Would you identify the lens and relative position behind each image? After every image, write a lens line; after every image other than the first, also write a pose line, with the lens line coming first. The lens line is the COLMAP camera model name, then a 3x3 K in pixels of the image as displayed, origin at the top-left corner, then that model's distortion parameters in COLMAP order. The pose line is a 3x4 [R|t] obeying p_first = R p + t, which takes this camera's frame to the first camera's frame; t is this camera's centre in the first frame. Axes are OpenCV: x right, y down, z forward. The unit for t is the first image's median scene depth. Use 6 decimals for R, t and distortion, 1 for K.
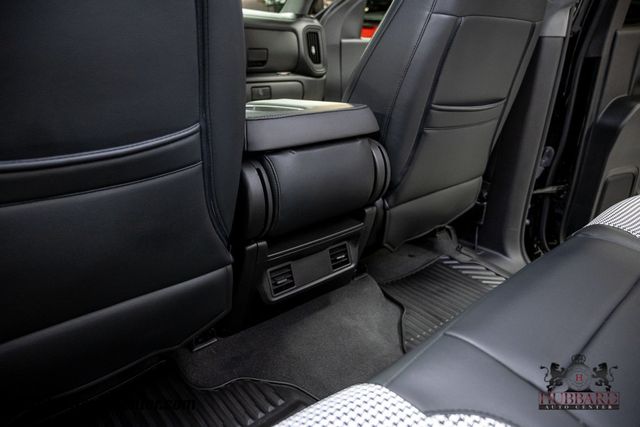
lens RADIAL K [[424.9, 0, 320.0], [0, 424.9, 213.5], [0, 0, 1]] dist [-0.005761, 0.004436]
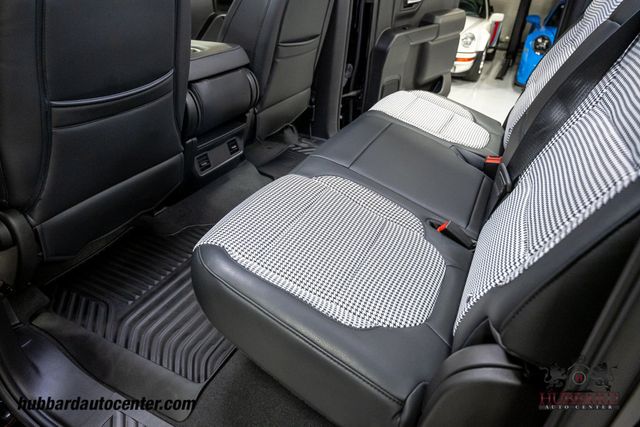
lens RADIAL K [[424.9, 0, 320.0], [0, 424.9, 213.5], [0, 0, 1]] dist [-0.005761, 0.004436]
pose [[0.916708, -0.171313, 0.360968, -0.251114], [0.098179, 0.972301, 0.212113, 0.037251], [-0.387307, -0.159006, 0.908136, -0.546618]]
